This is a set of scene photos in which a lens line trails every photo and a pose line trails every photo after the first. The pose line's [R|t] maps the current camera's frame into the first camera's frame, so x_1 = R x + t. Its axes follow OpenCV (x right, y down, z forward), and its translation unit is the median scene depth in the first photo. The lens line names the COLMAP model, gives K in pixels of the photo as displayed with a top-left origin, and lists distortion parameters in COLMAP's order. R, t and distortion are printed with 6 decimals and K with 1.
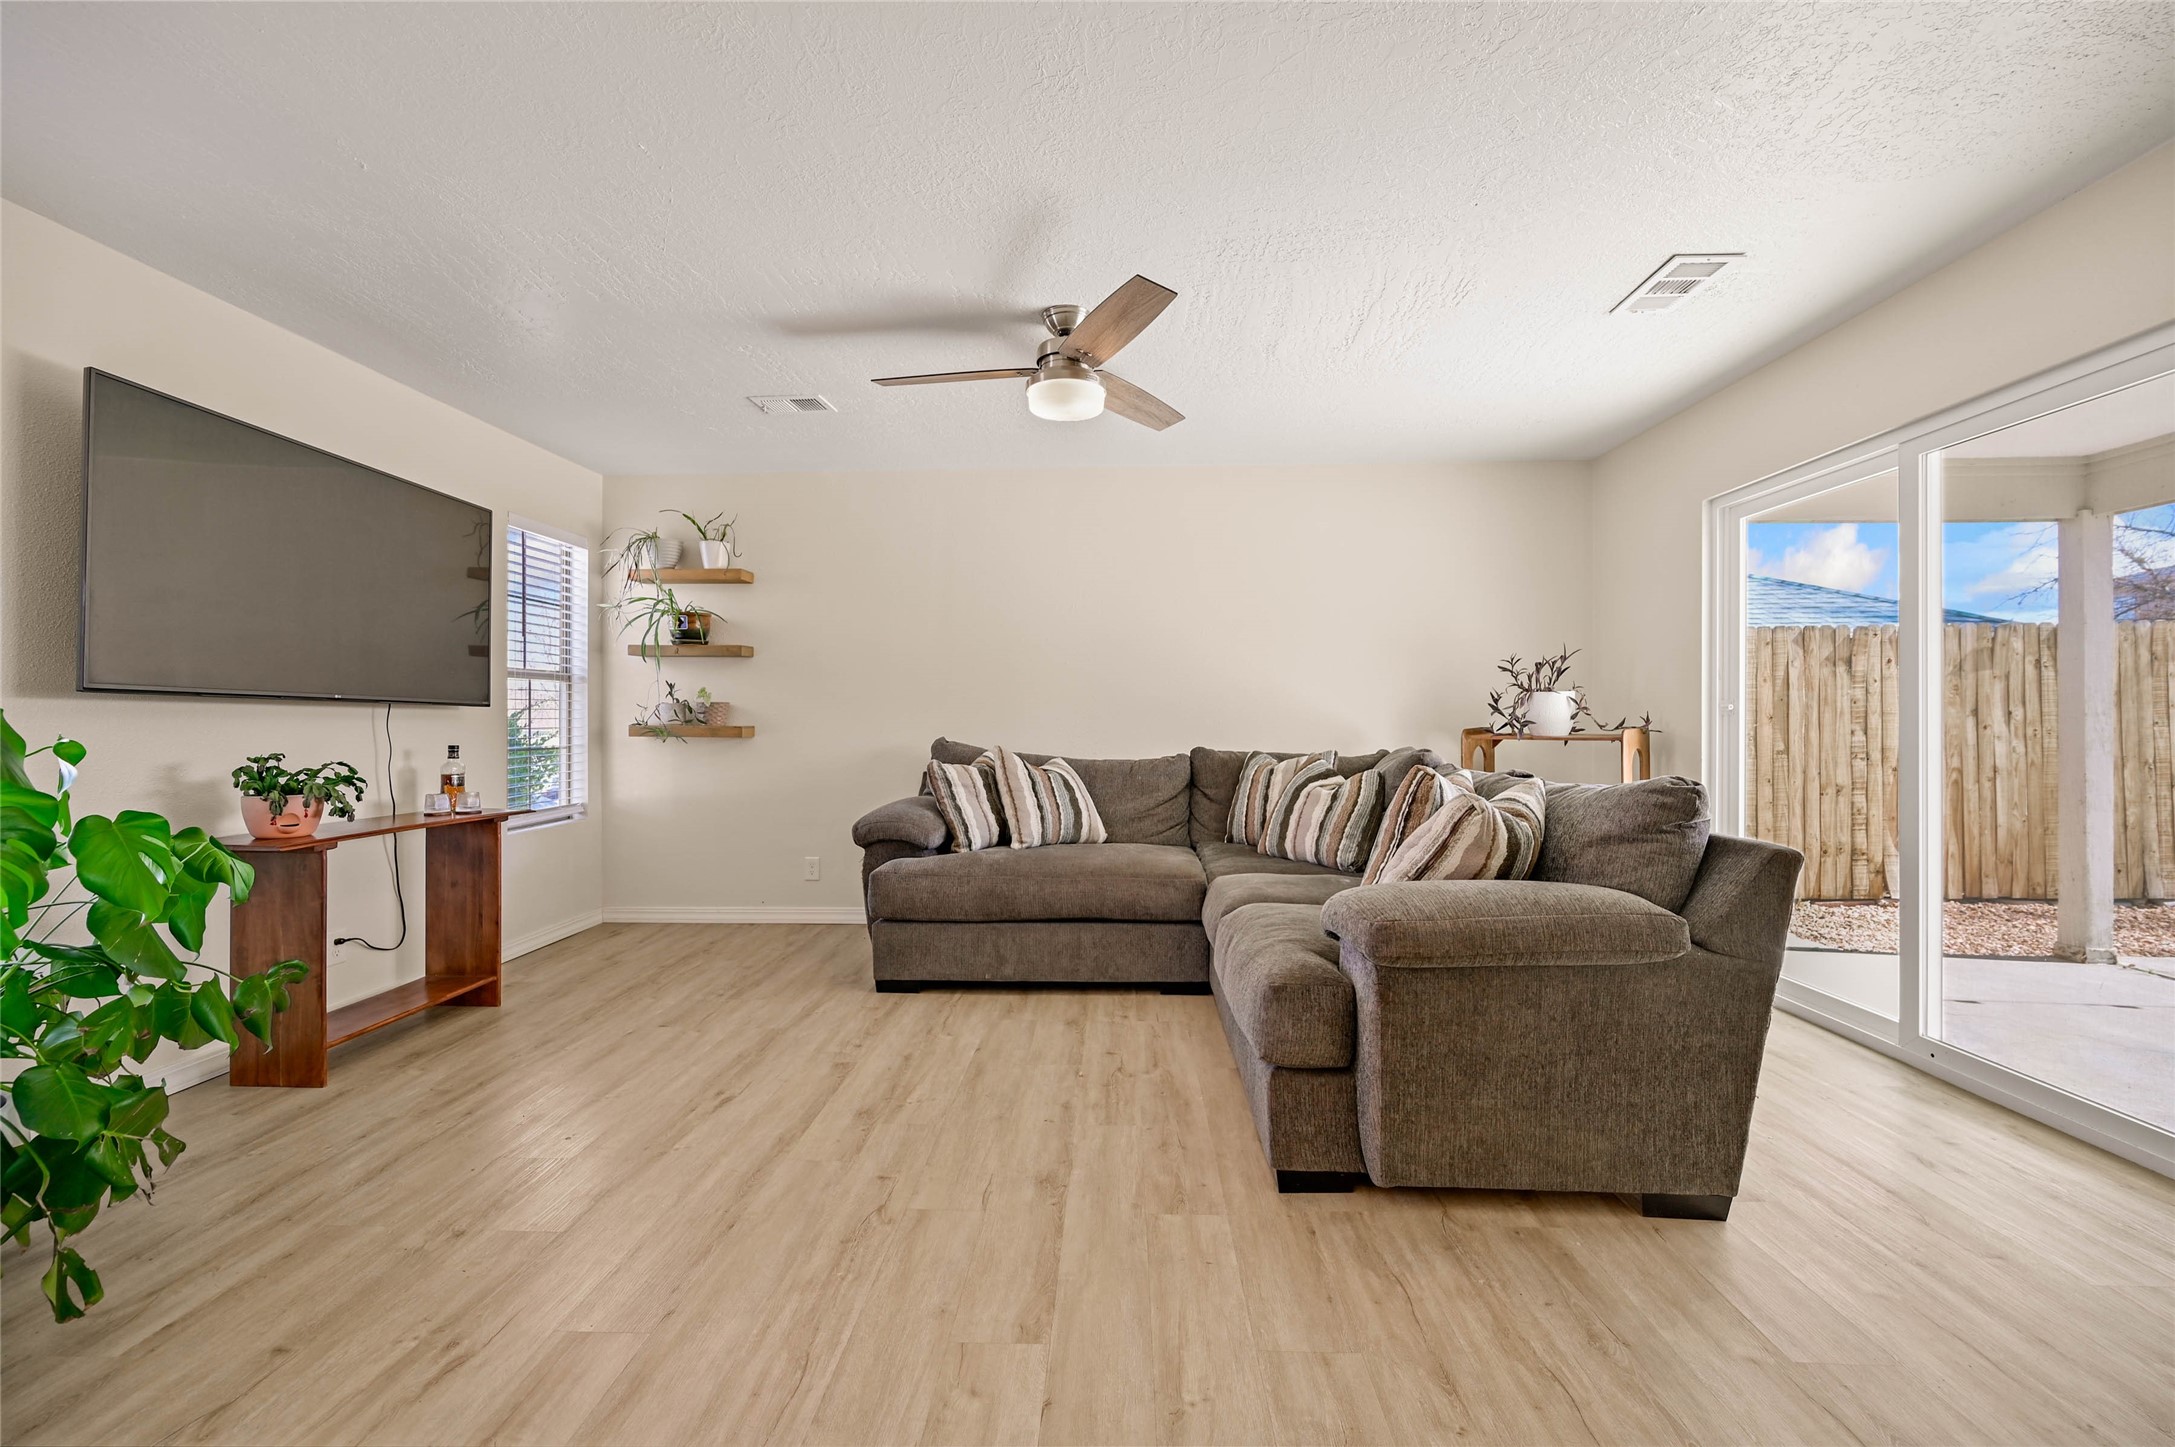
lens RADIAL K [[854.9, 0, 1087.5], [0, 854.9, 723.5], [0, 0, 1]] dist [-0.001431, 0.000135]
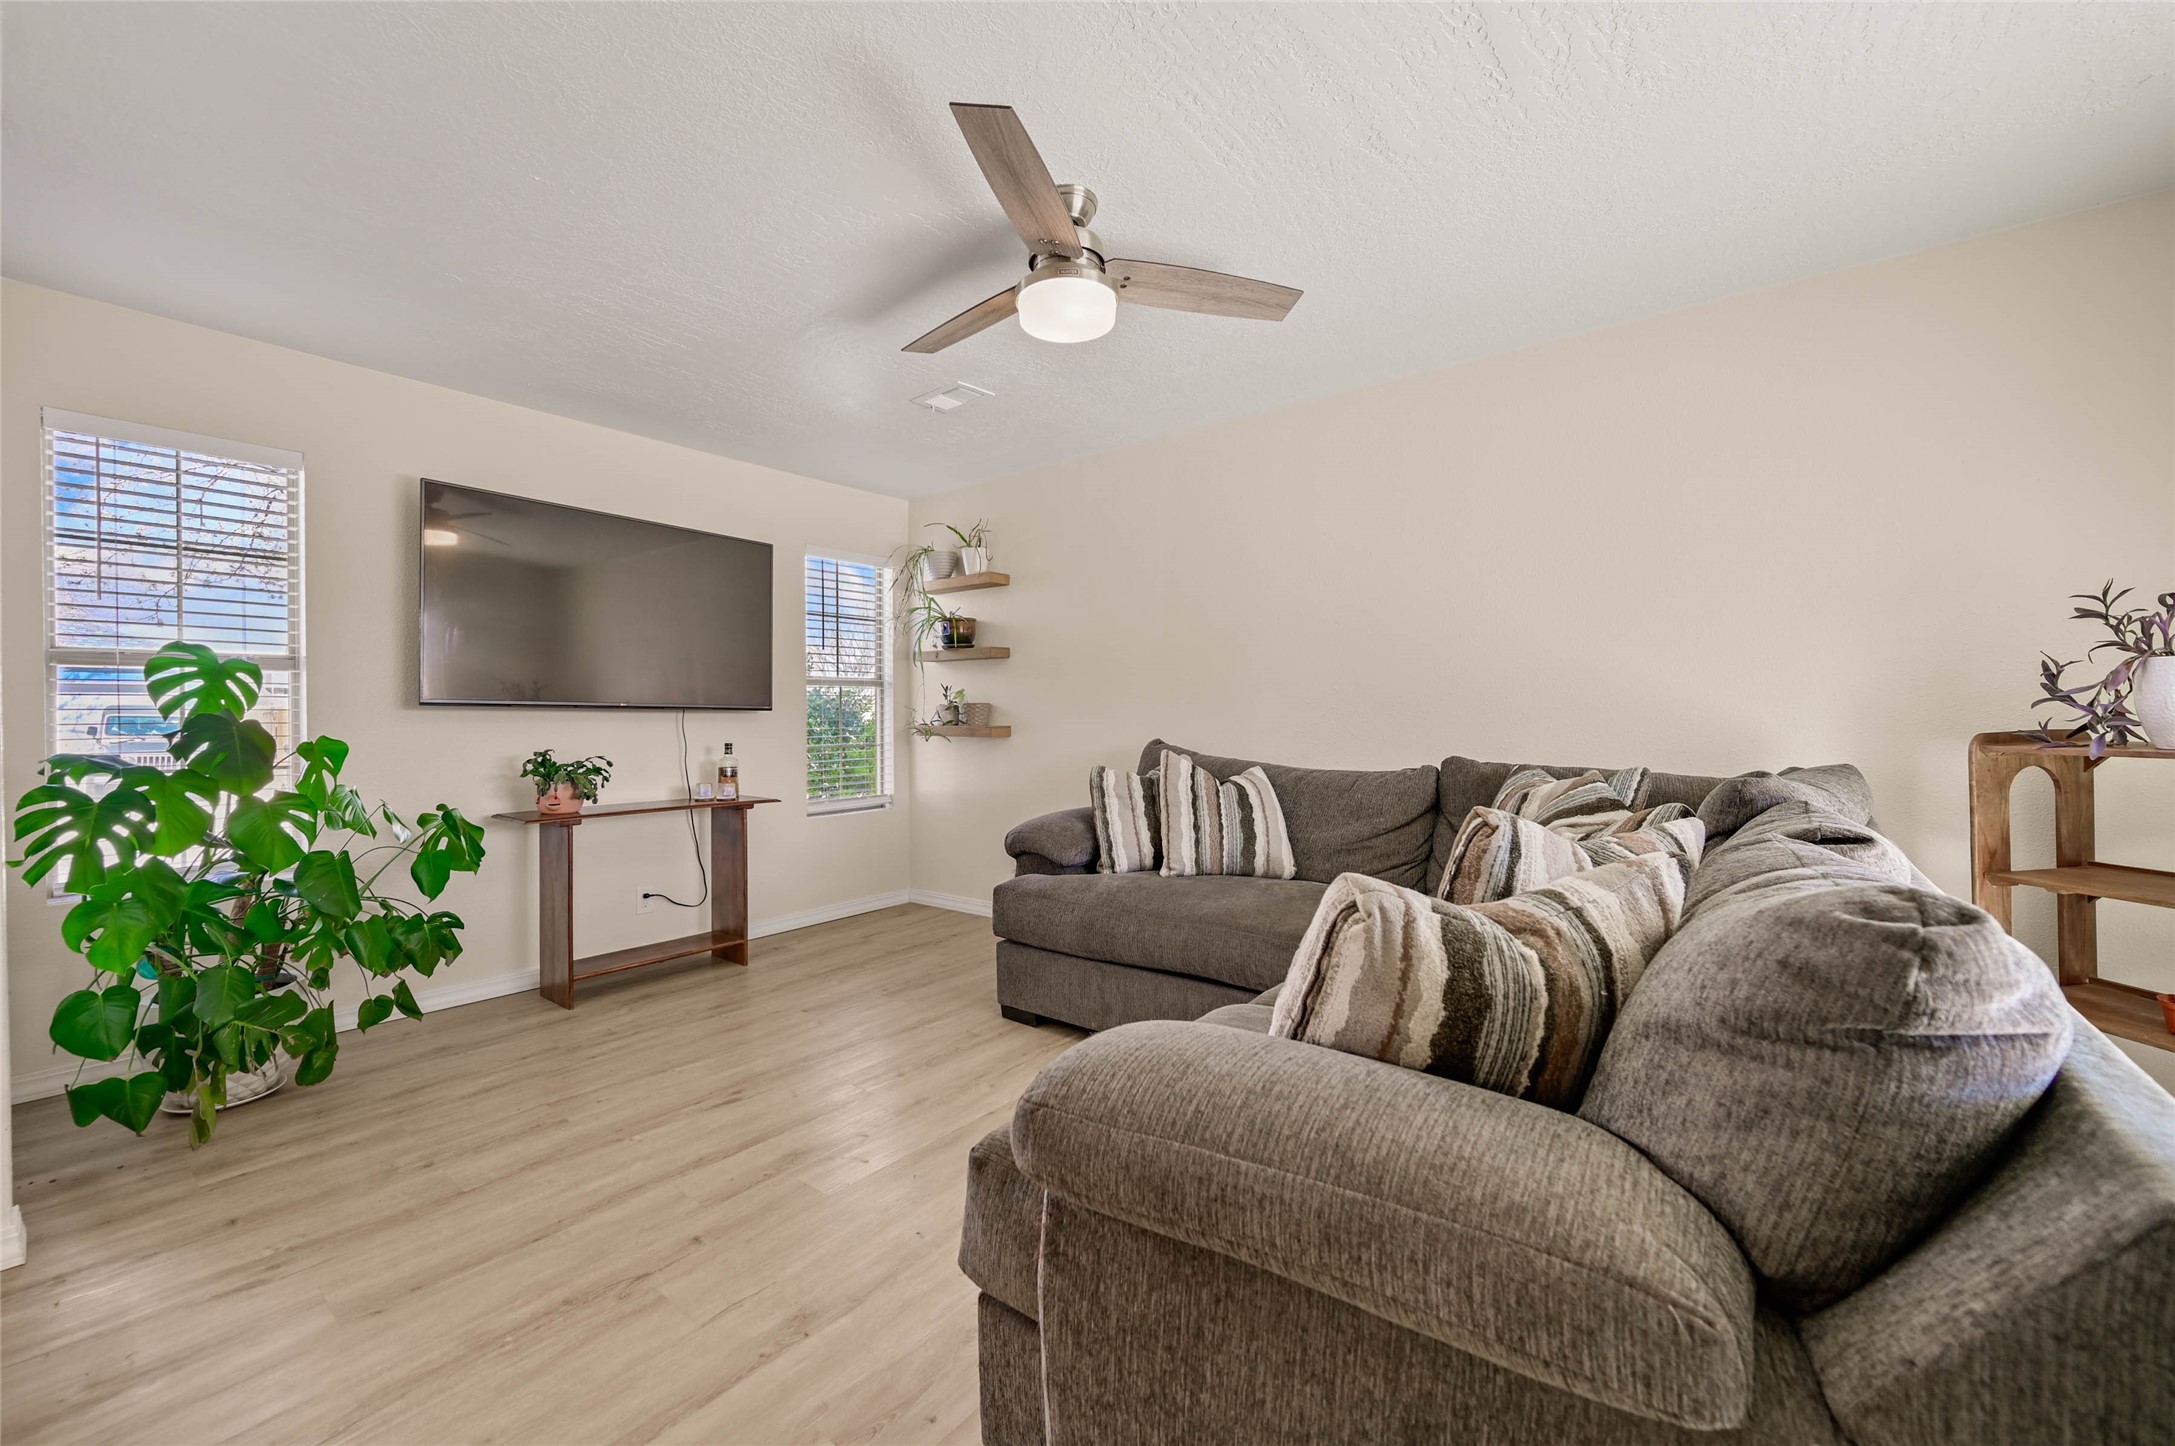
lens RADIAL K [[854.9, 0, 1087.5], [0, 854.9, 723.0], [0, 0, 1]] dist [-0.001431, 0.000135]
pose [[0.813250, -0.001437, -0.581913, 0.364128], [0.004044, 0.999987, 0.003182, -0.004580], [0.581901, -0.004941, 0.813245, 0.307958]]
